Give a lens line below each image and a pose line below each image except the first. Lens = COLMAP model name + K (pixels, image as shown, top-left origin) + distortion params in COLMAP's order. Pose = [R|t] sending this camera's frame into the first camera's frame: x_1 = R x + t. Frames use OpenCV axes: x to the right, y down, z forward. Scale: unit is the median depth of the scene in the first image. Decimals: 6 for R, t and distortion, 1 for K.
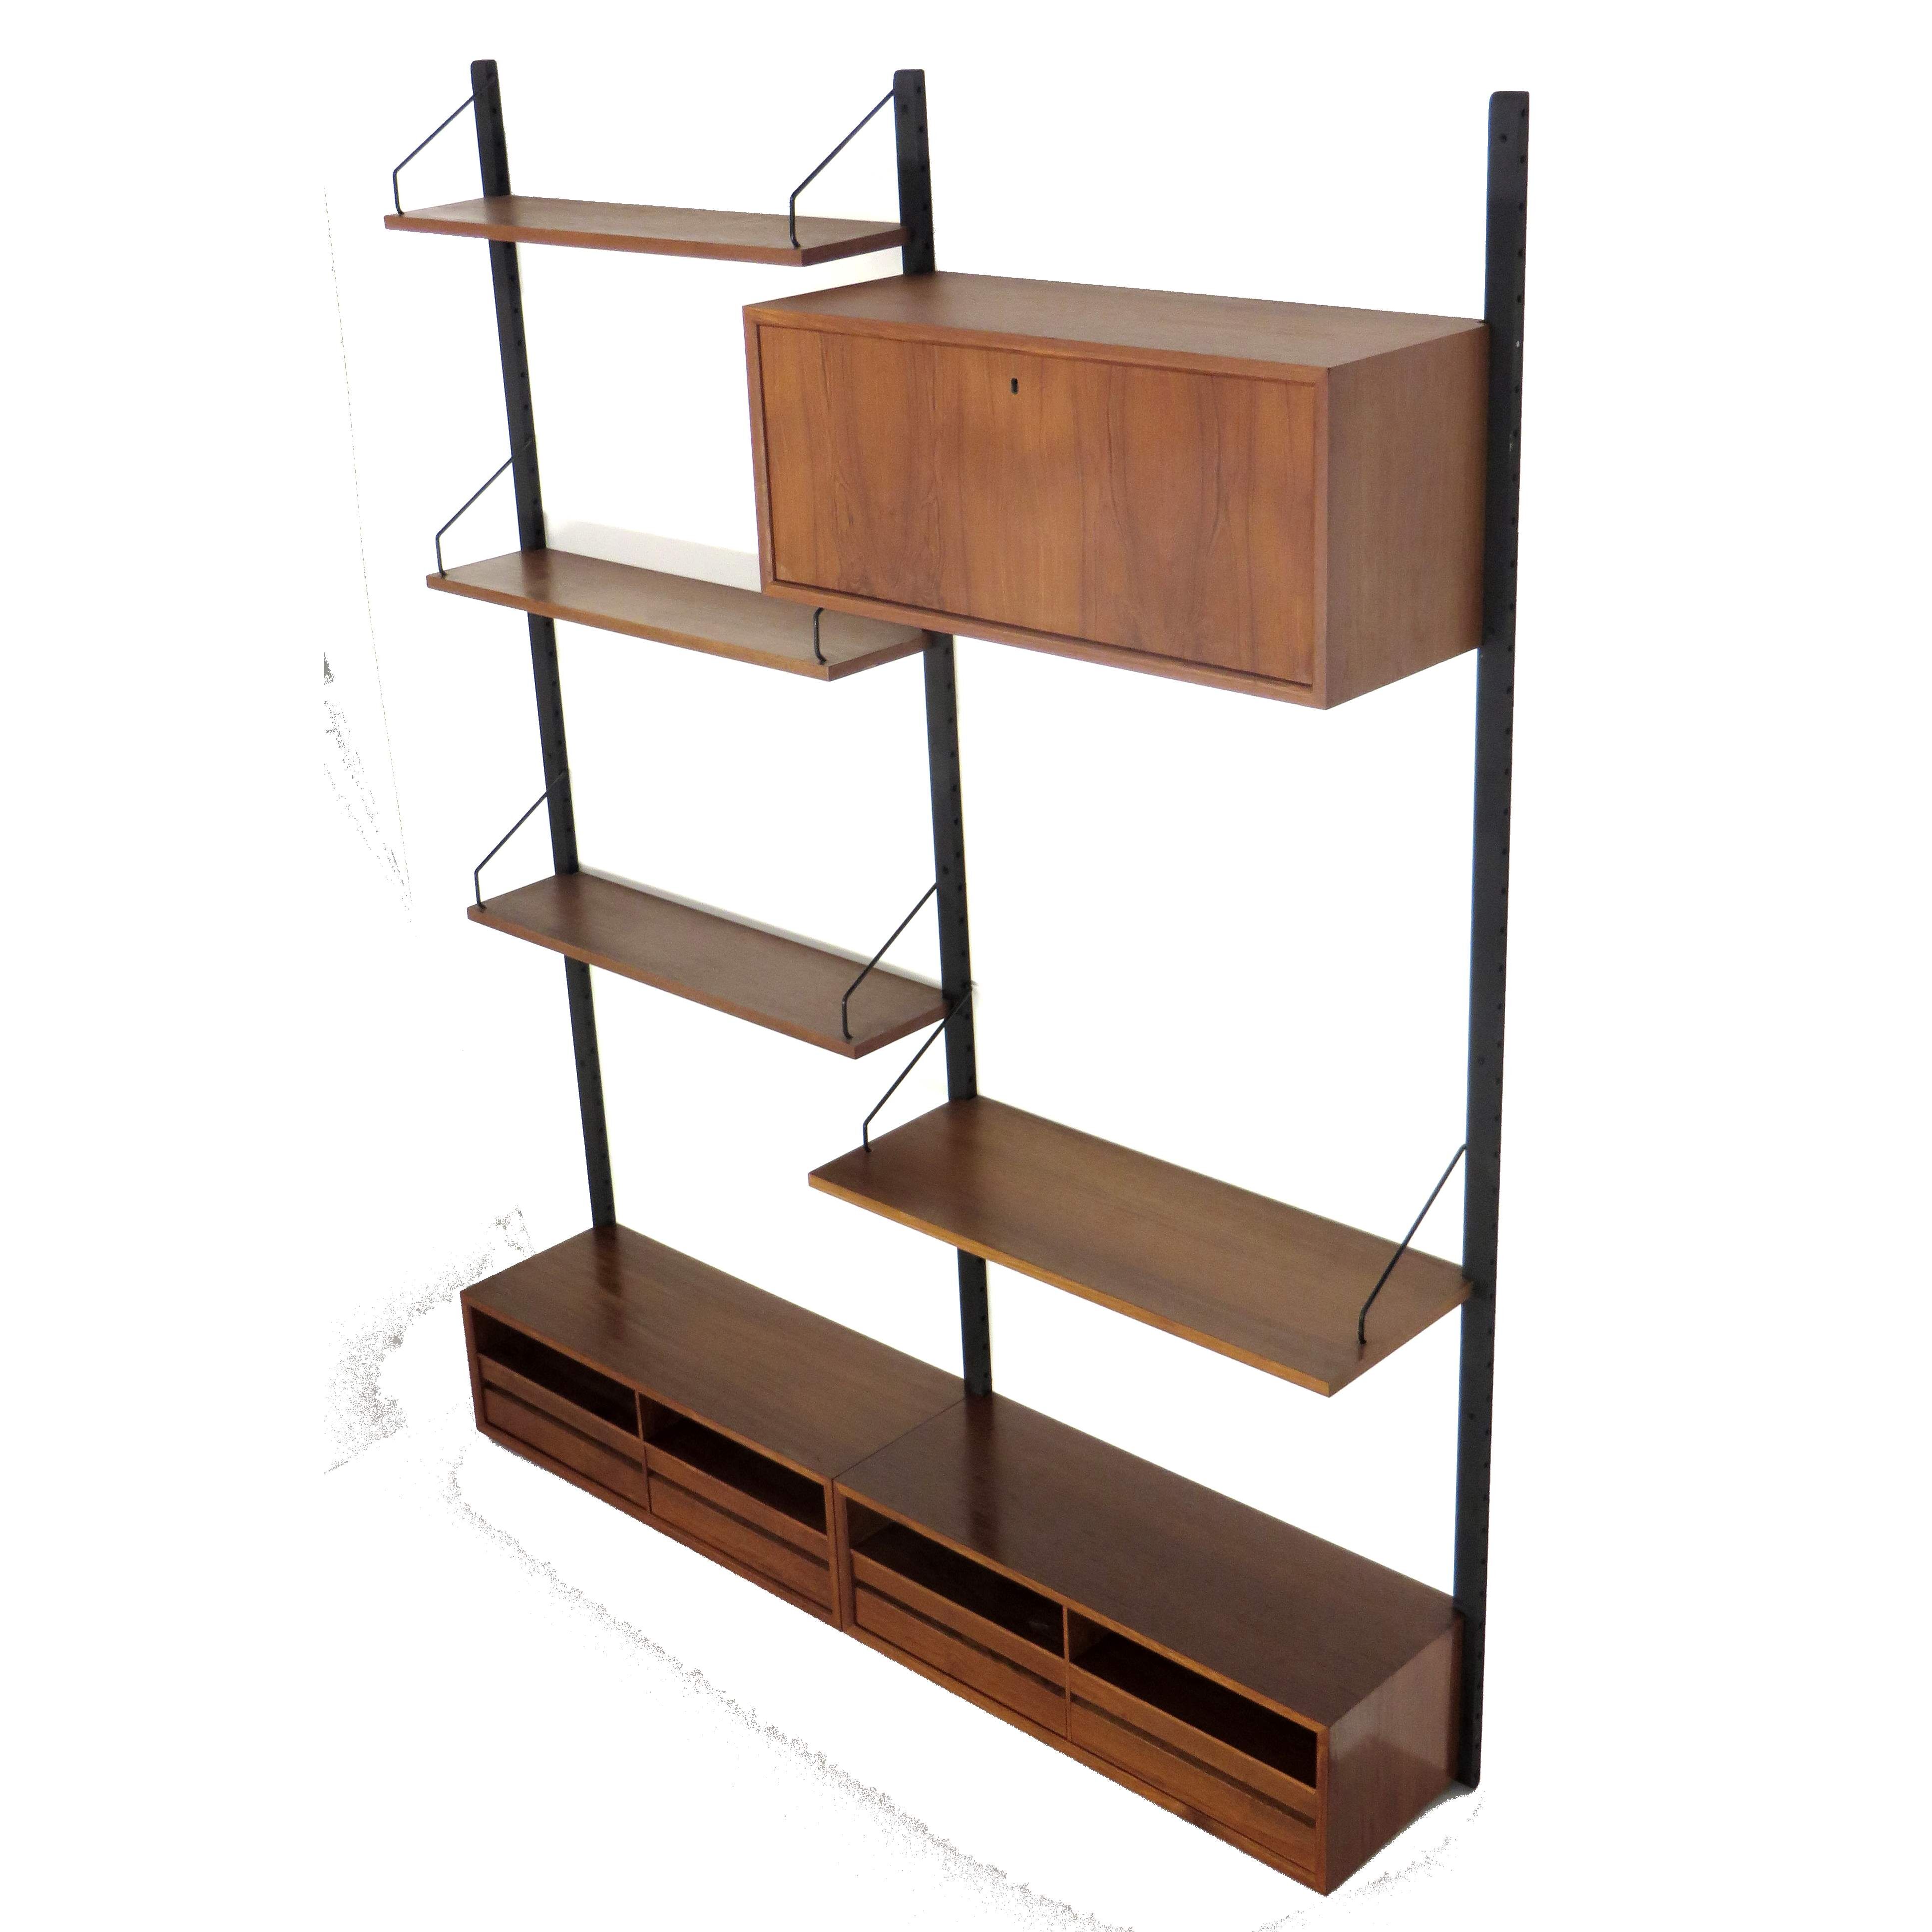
lens RADIAL K [[2759.6, 0, 944.1], [0, 2759.6, 943.8], [0, 0, 1]] dist [-0.027087, -0.064556]
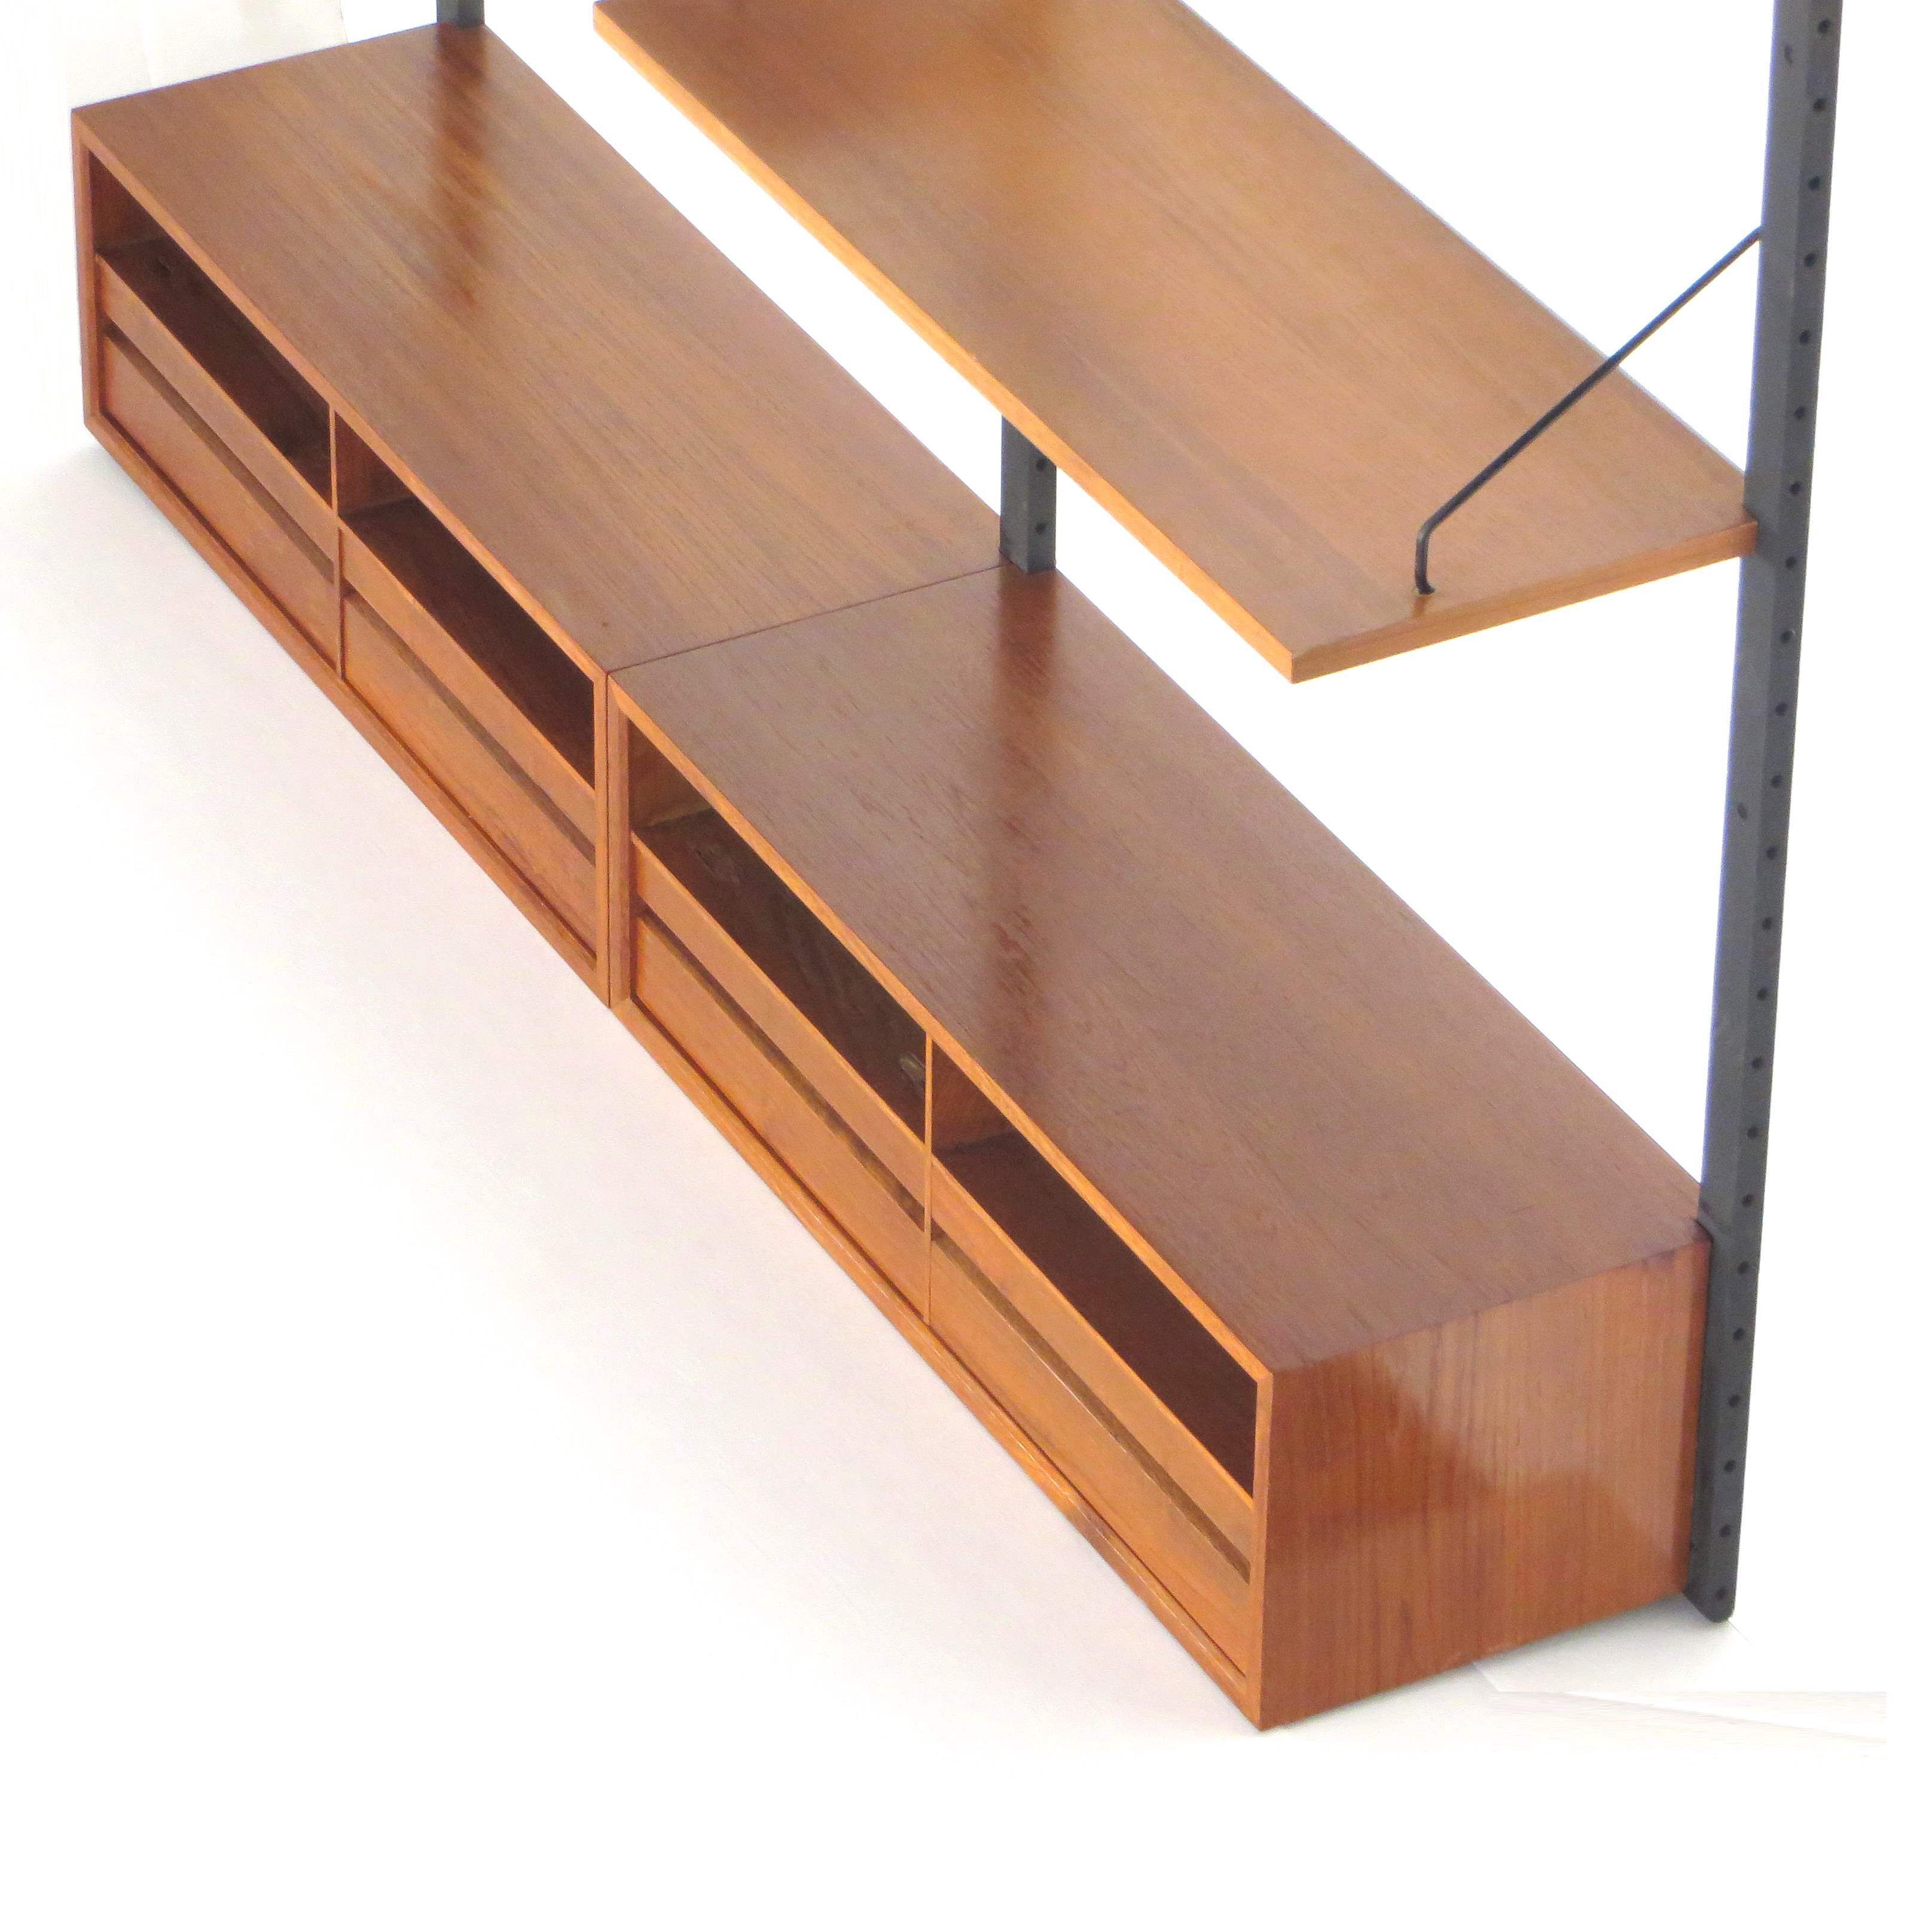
lens RADIAL K [[9303.5, 0, 966.0], [0, 9303.5, 966.0], [0, 0, 1]] dist [-0.300180, -5.129161]
pose [[0.946831, 0.218437, -0.236211, 0.385859], [-0.164749, 0.959810, 0.227207, -0.116120], [0.276348, -0.176211, 0.944765, -0.434632]]
